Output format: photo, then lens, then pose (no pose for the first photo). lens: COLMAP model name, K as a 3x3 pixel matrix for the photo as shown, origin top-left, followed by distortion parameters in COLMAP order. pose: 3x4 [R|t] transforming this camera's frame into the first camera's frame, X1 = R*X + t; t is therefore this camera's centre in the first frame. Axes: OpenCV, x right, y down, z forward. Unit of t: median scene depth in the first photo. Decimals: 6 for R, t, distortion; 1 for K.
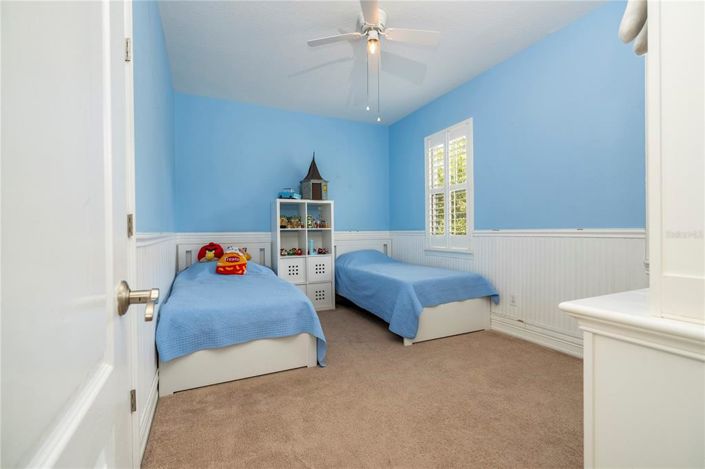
lens RADIAL K [[315.9, 0, 352.5], [0, 315.9, 234.5], [0, 0, 1]] dist [0.000770, 0.000123]
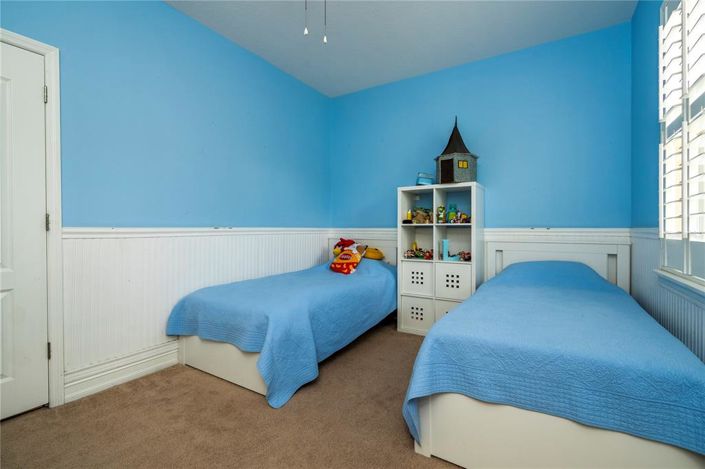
lens RADIAL K [[320.5, 0, 356.6], [0, 320.5, 232.8], [0, 0, 1]] dist [-0.000668, 0.000302]
pose [[0.544522, 0.022284, -0.838450, 0.385362], [-0.014606, 0.999747, 0.017085, -0.008252], [0.838619, 0.002944, 0.544710, 0.445839]]
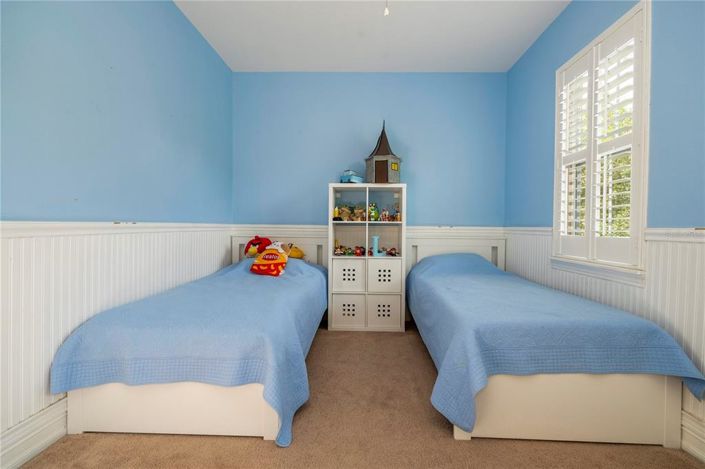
lens RADIAL K [[315.9, 0, 355.4], [0, 315.9, 233.6], [0, 0, 1]] dist [0.000472, 0.000427]
pose [[0.891985, 0.030146, -0.451058, 0.174549], [-0.023678, 0.999520, 0.019979, -0.004259], [0.451444, -0.007141, 0.892271, 0.311491]]
